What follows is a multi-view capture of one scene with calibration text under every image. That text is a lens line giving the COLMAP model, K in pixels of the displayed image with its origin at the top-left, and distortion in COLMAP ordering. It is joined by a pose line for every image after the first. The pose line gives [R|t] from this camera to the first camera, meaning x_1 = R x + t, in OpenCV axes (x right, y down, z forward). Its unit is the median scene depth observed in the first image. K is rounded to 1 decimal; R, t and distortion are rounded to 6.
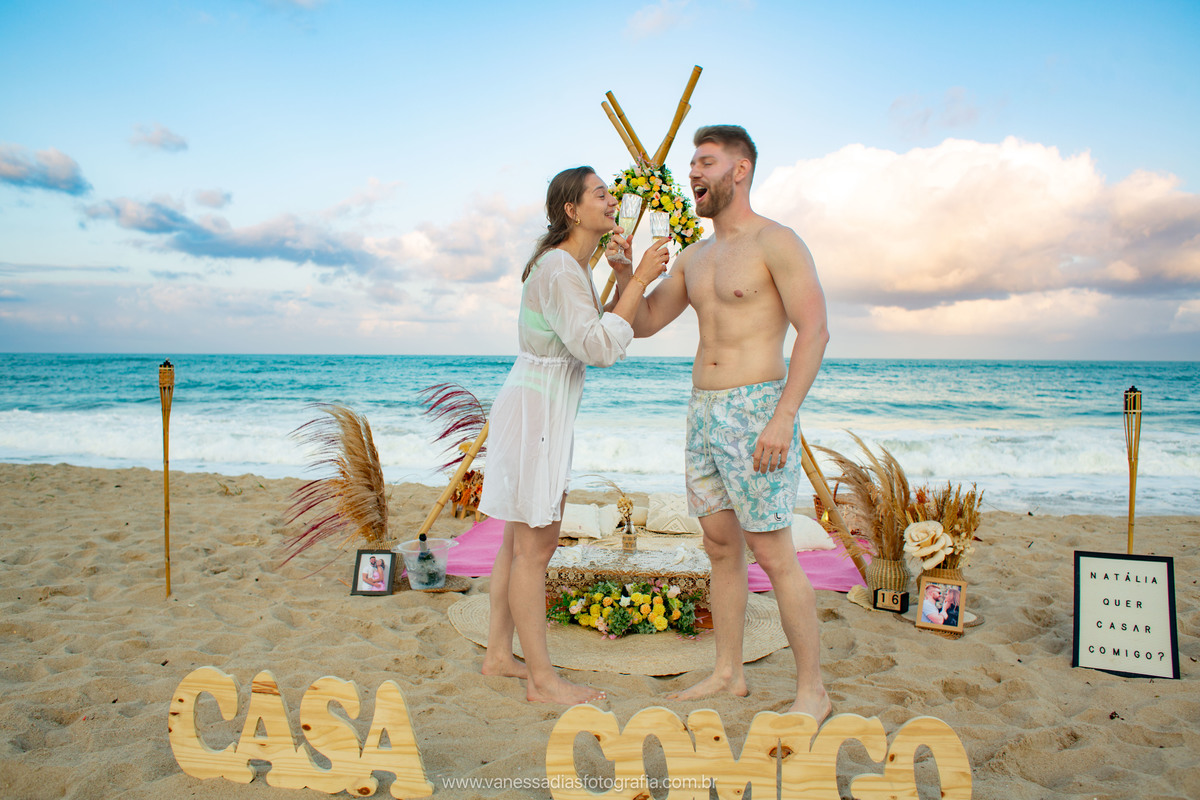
lens RADIAL K [[977.2, 0, 595.2], [0, 977.2, 394.1], [0, 0, 1]] dist [-0.102518, 0.135171]
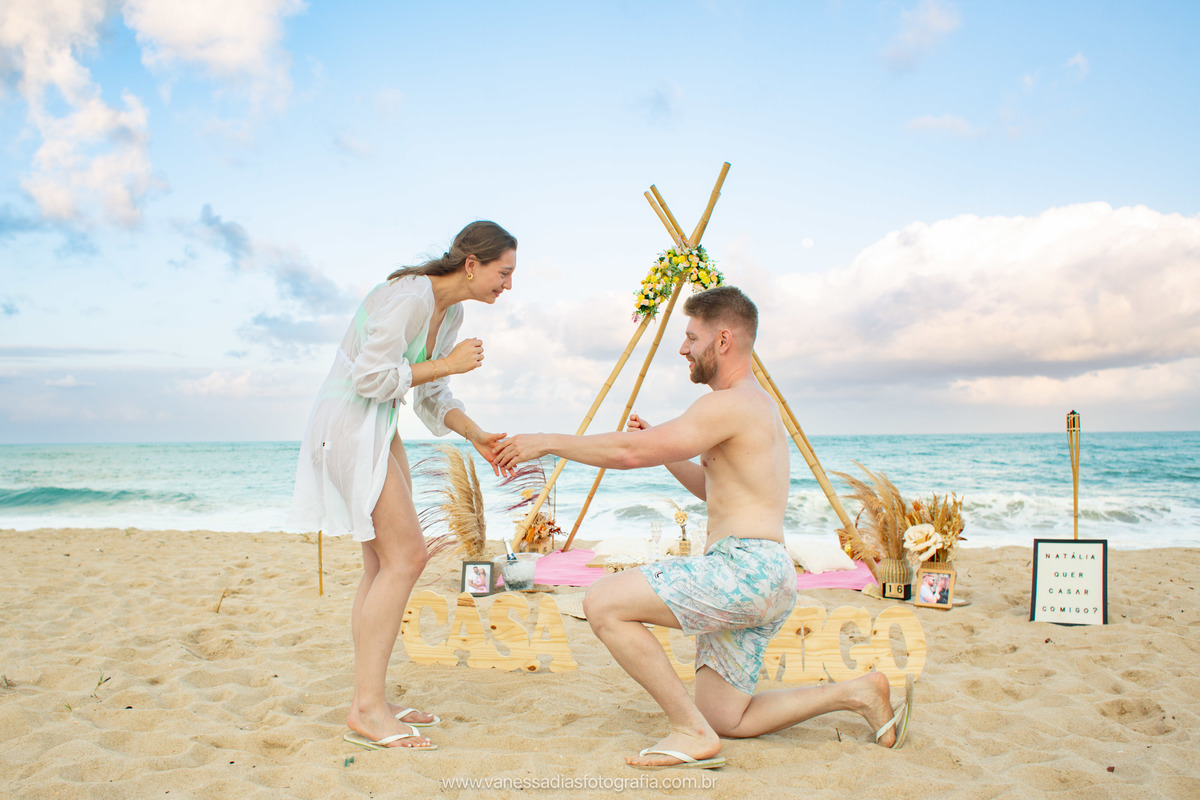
lens RADIAL K [[1087.4, 0, 549.3], [0, 1087.4, 416.4], [0, 0, 1]] dist [-0.103793, 0.140775]
pose [[0.998520, -0.019279, -0.050852, -0.069430], [0.016261, 0.998119, -0.059103, 0.067568], [0.051896, 0.058188, 0.996956, -0.440988]]
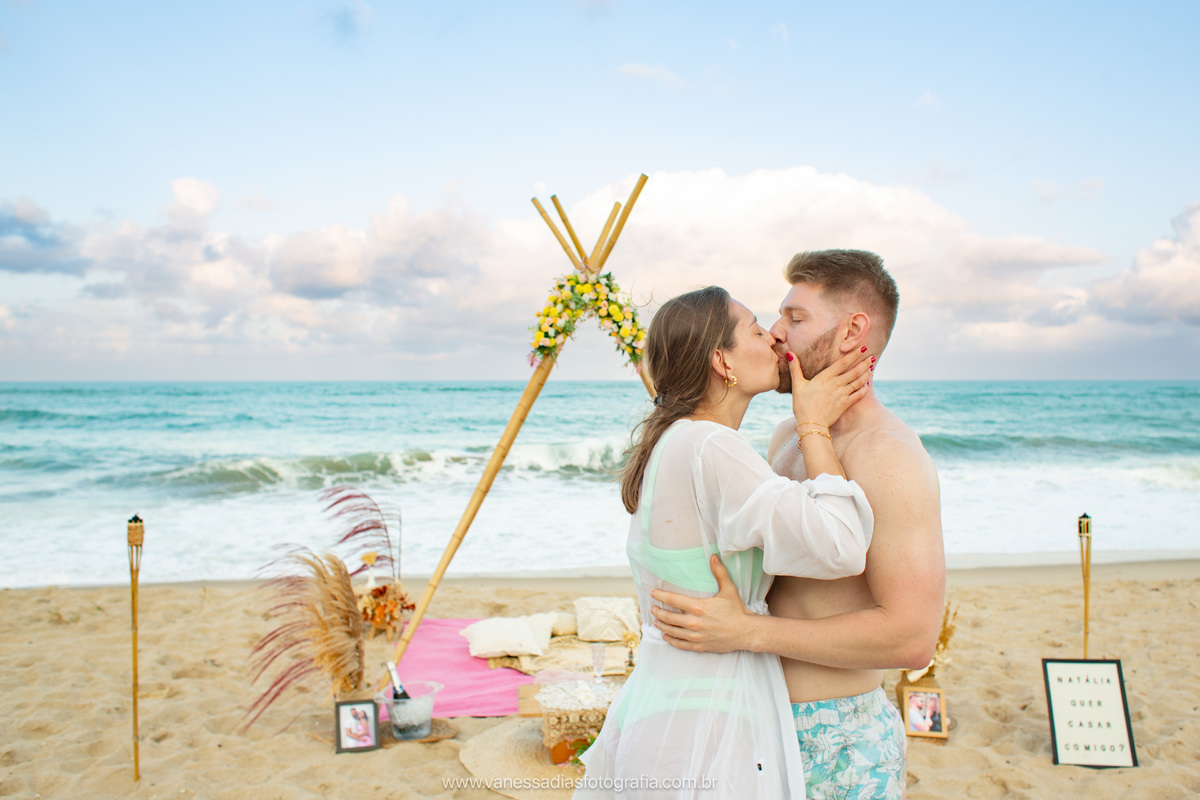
lens RADIAL K [[1100.5, 0, 653.0], [0, 1100.5, 394.5], [0, 0, 1]] dist [-0.103598, 0.134880]
pose [[0.958812, -0.011944, 0.283792, -0.279222], [0.019112, 0.999564, -0.022502, -0.118833], [-0.283399, 0.026999, 0.958622, -0.101084]]
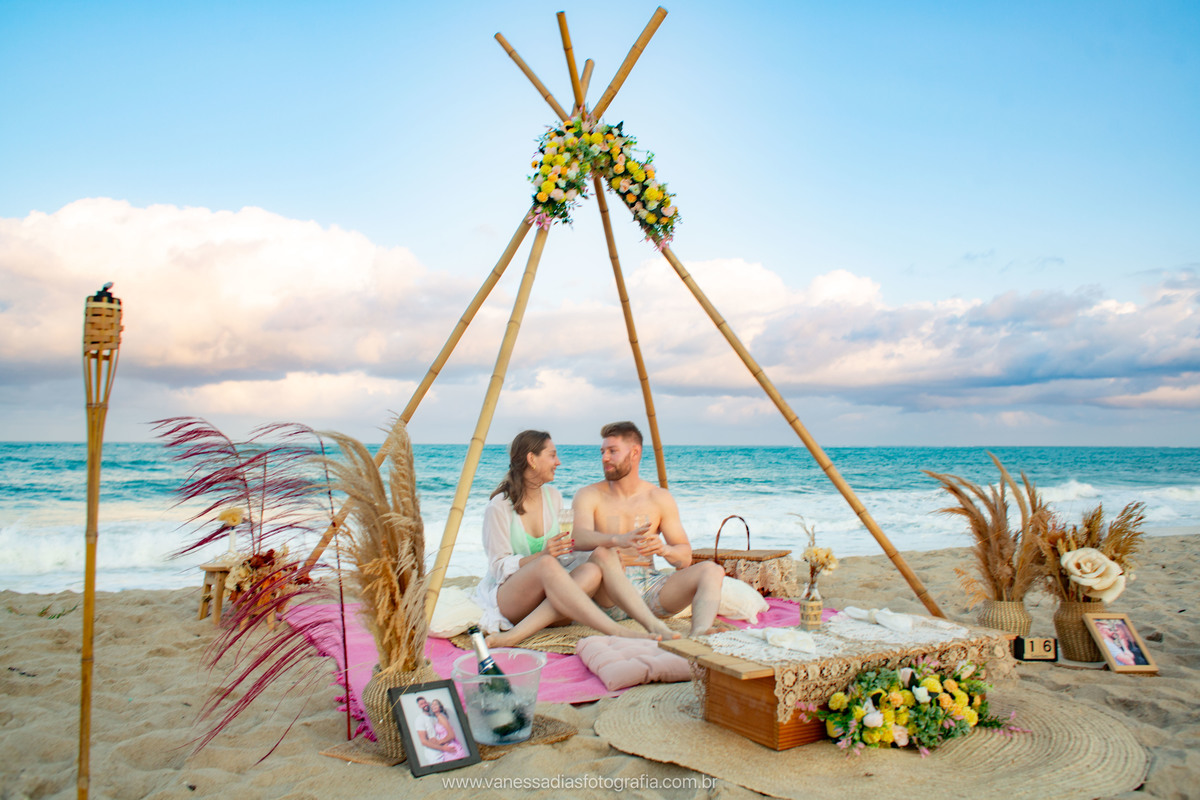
lens RADIAL K [[982.2, 0, 604.5], [0, 982.2, 407.3], [0, 0, 1]] dist [-0.104766, 0.139976]
pose [[0.801022, 0.019154, 0.598329, -0.538143], [0.025326, 0.997509, -0.065838, 0.051135], [-0.598100, 0.067891, 0.798541, 0.565416]]
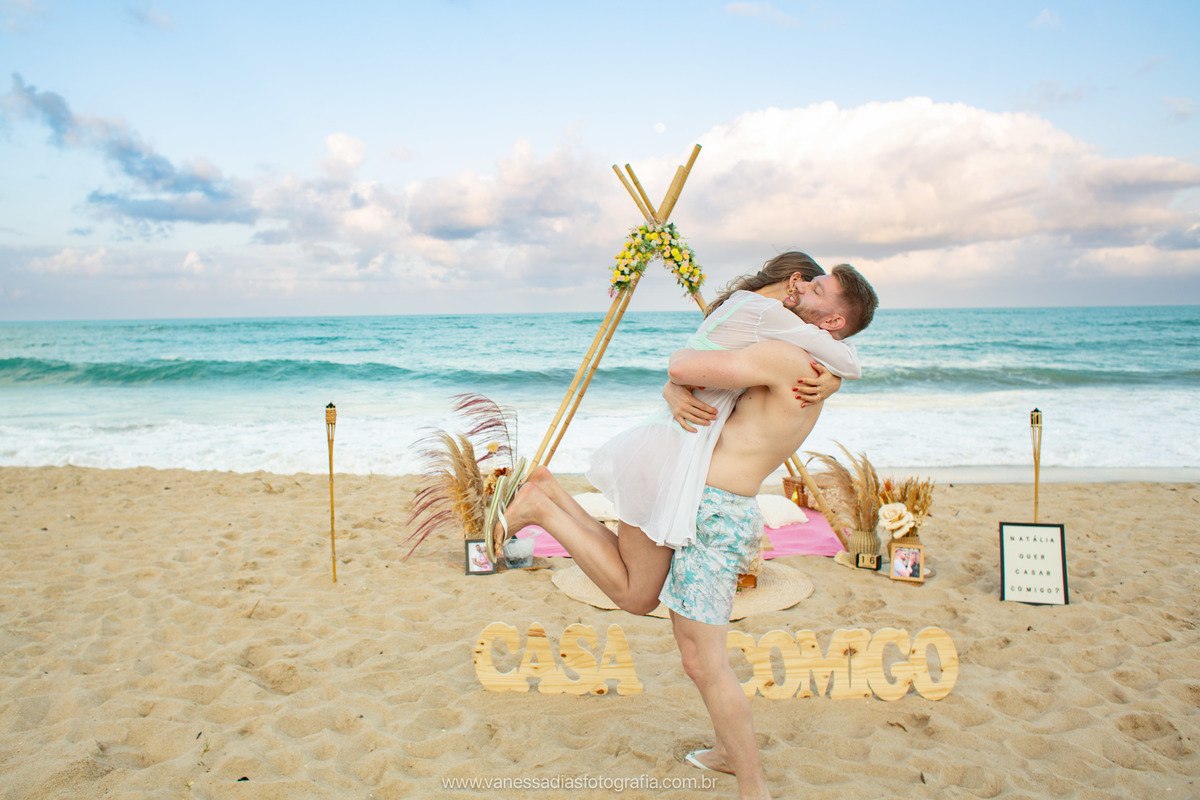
lens RADIAL K [[1033.4, 0, 557.2], [0, 1033.4, 367.3], [0, 0, 1]] dist [-0.103574, 0.139220]
pose [[0.996178, -0.025261, 0.083616, -0.264264], [0.024094, 0.999598, 0.014935, -0.100196], [-0.083959, -0.012863, 0.996386, -0.432358]]
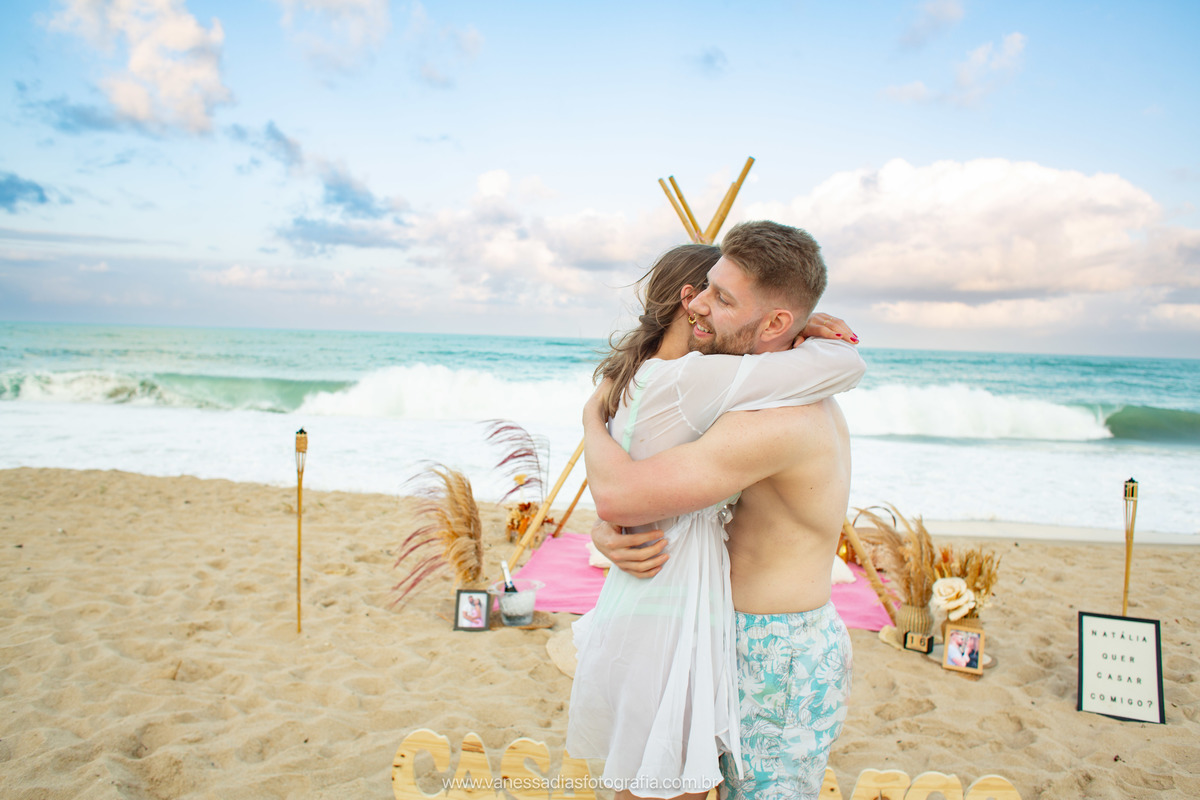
lens RADIAL K [[951.7, 0, 604.9], [0, 951.7, 395.8], [0, 0, 1]] dist [-0.104681, 0.136736]
pose [[0.998963, 0.022359, 0.039650, -0.136909], [-0.023223, 0.999500, 0.021477, -0.109688], [-0.039149, -0.022376, 0.998983, -0.132892]]
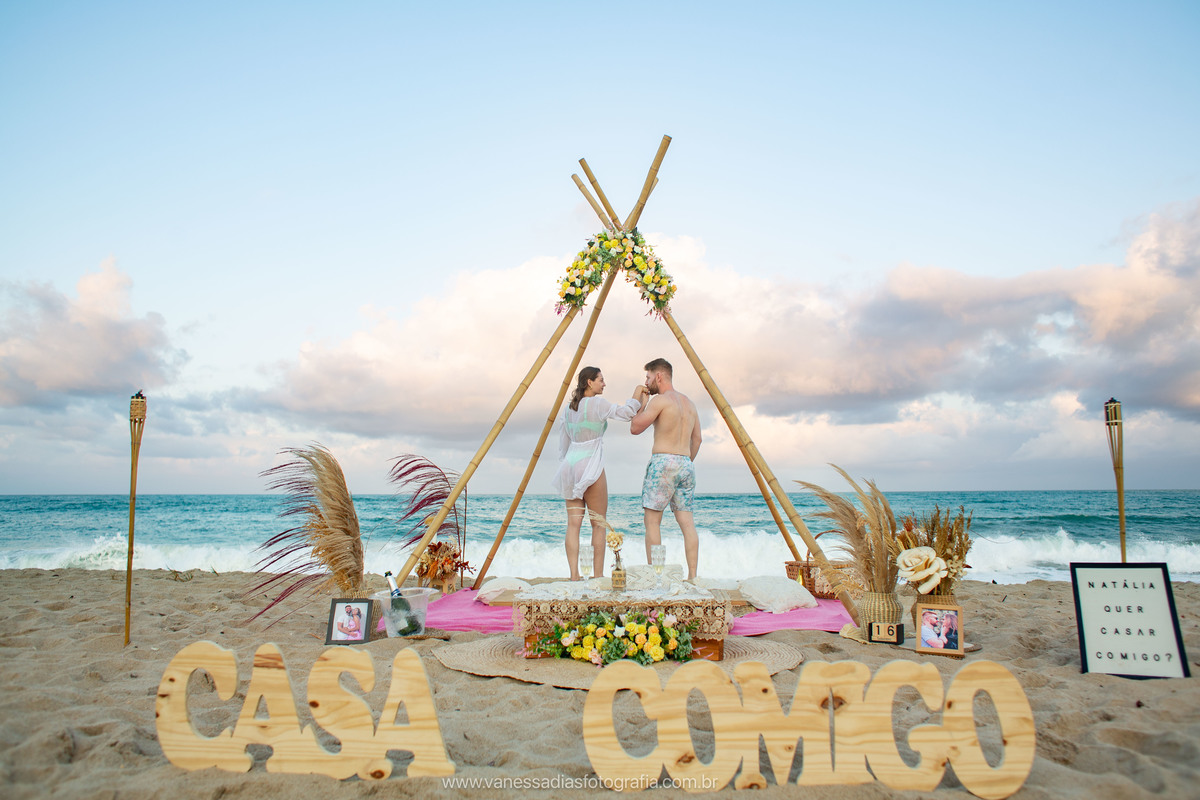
lens RADIAL K [[963.1, 0, 604.0], [0, 963.1, 395.2], [0, 0, 1]] dist [-0.105571, 0.141209]
pose [[0.997061, -0.004008, 0.076509, -0.056357], [0.014728, 0.990032, -0.140069, 0.111411], [-0.075185, 0.140784, 0.987181, 0.032928]]
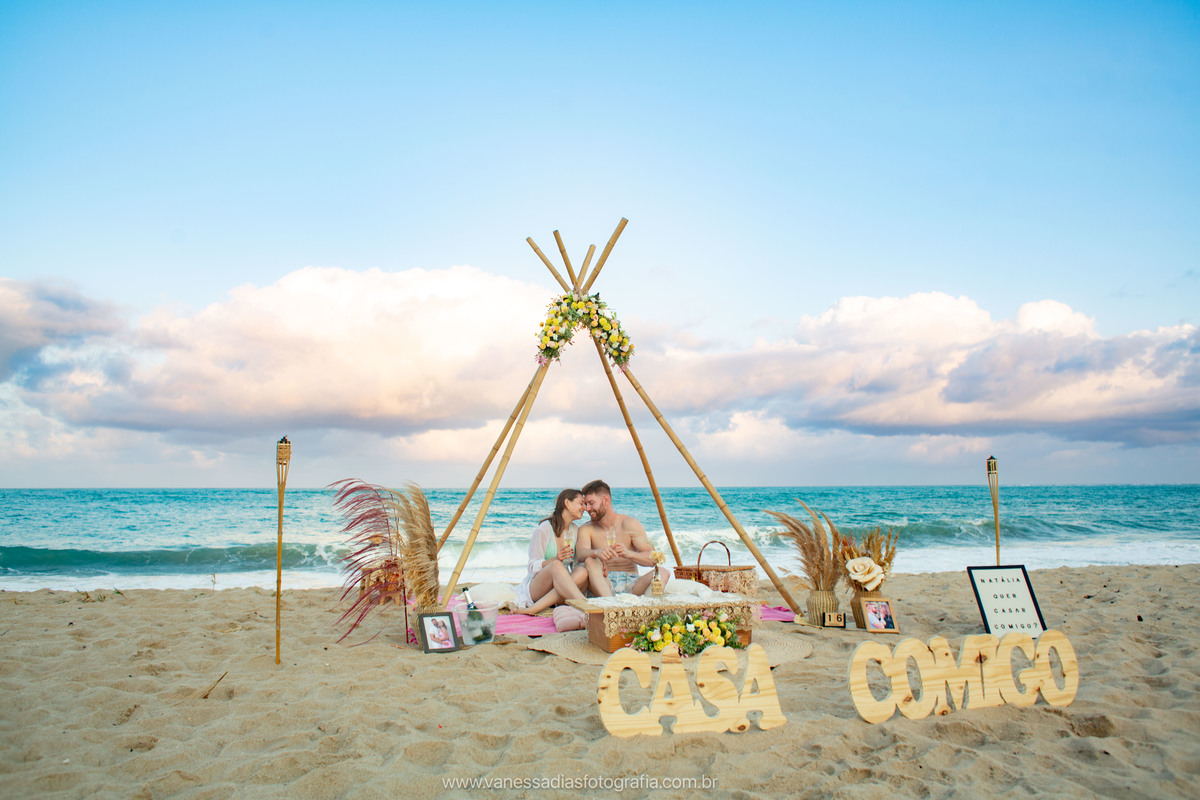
lens RADIAL K [[963.1, 0, 604.0], [0, 963.1, 395.2], [0, 0, 1]] dist [-0.105571, 0.141209]
pose [[0.906326, 0.029121, 0.421574, -0.593479], [0.027405, 0.991472, -0.127406, 0.065921], [-0.421689, 0.127025, 0.897799, -0.113504]]
